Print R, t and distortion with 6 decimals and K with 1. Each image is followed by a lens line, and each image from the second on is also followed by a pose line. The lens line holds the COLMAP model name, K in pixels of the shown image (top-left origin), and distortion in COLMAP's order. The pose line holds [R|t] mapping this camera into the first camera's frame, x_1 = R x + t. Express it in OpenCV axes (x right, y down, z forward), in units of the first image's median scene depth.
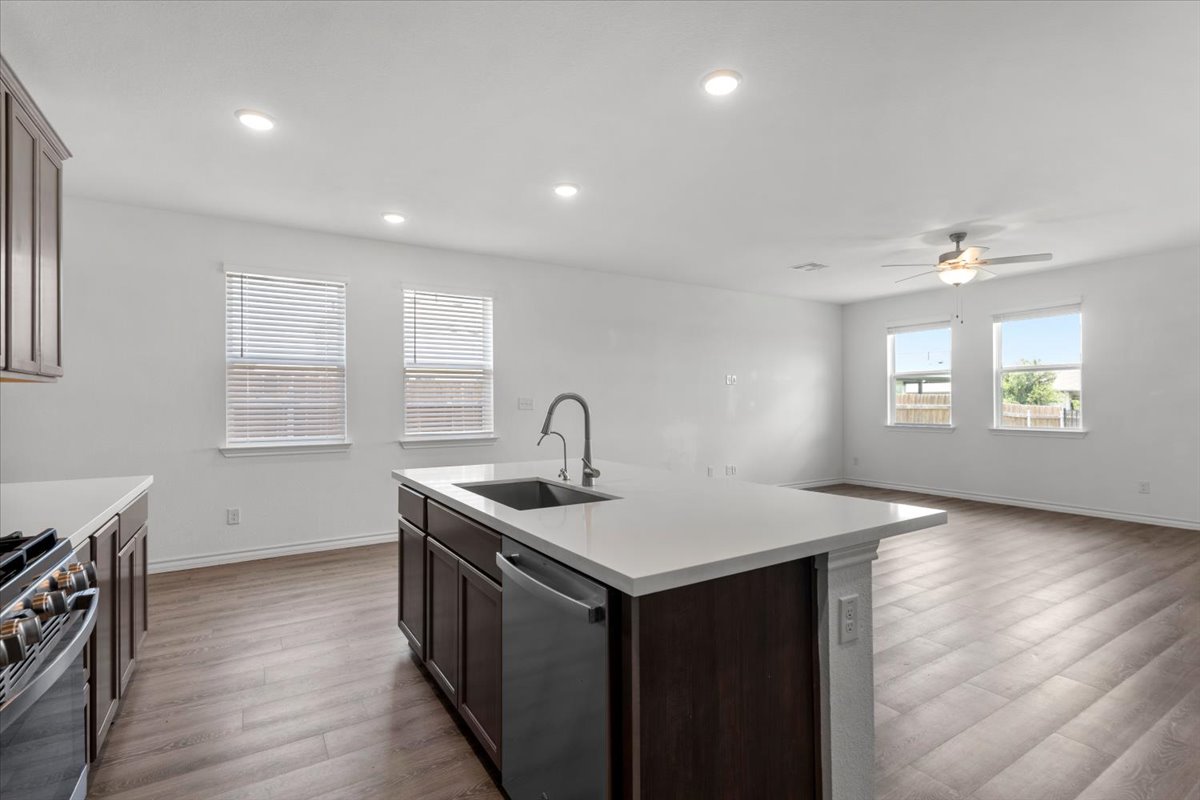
lens RADIAL K [[564.6, 0, 614.2], [0, 564.6, 400.0], [0, 0, 1]] dist [0.008972, -0.000912]
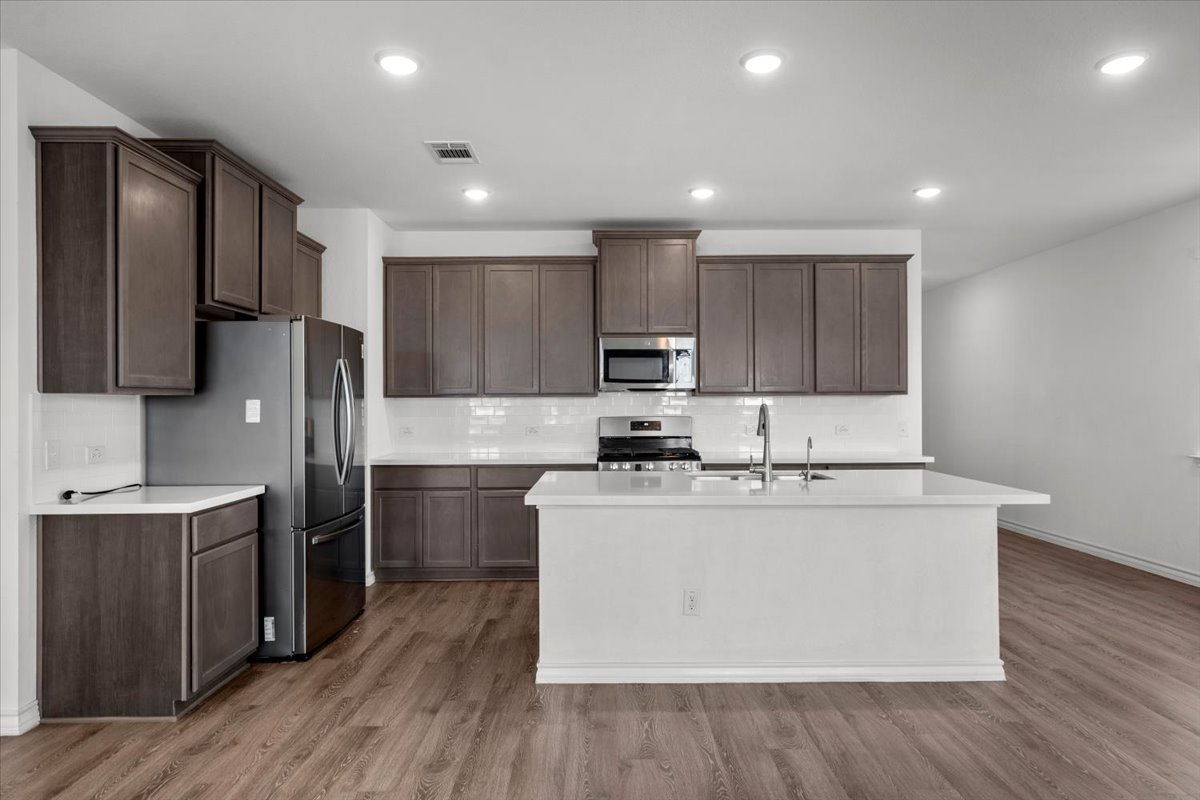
lens RADIAL K [[718.2, 0, 606.8], [0, 718.2, 401.2], [0, 0, 1]] dist [-0.007808, 0.010156]
pose [[-0.533239, 0.004010, -0.845955, 1.038317], [0.011243, 0.999934, -0.002347, -0.013978], [0.845890, -0.010762, -0.533249, 1.118701]]
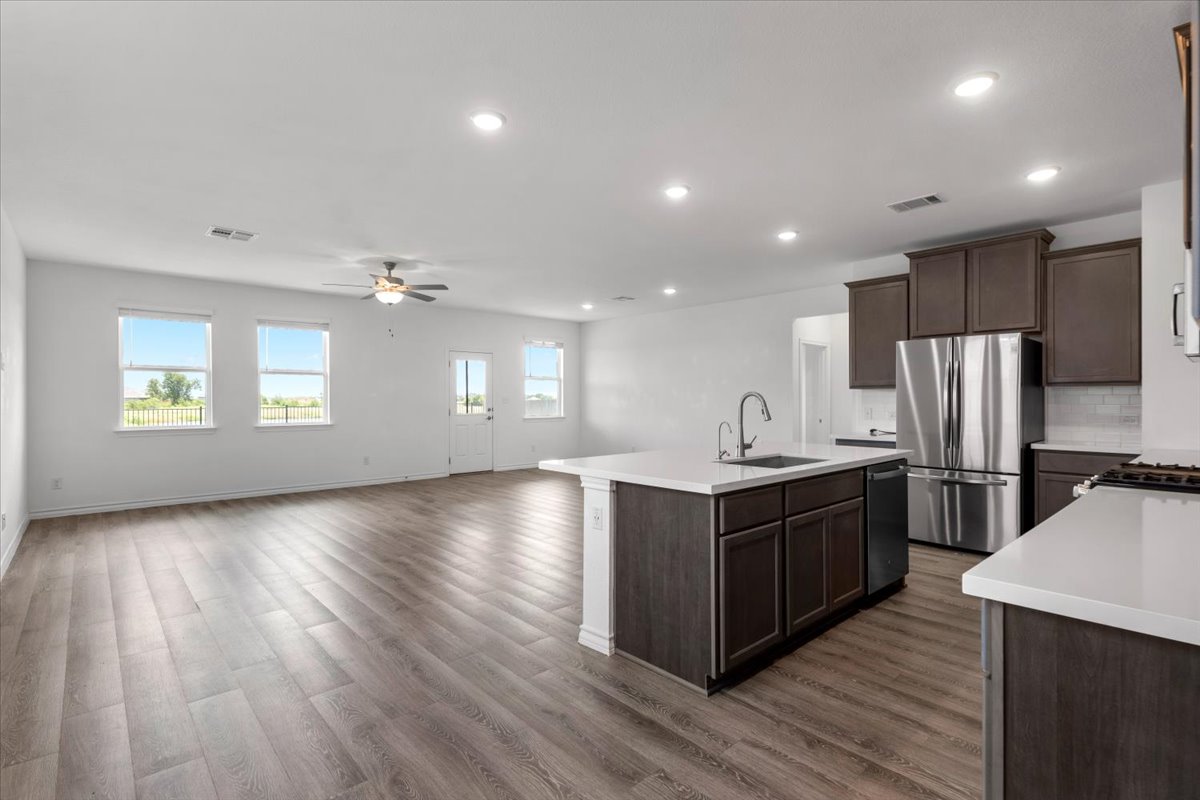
lens RADIAL K [[564.6, 0, 605.7], [0, 564.6, 398.9], [0, 0, 1]] dist [0.008972, -0.000912]
pose [[-0.167183, 0.005386, 0.985911, -1.037729], [-0.001753, 0.999982, -0.005760, 0.009411], [-0.985924, -0.002691, -0.167171, 1.156833]]
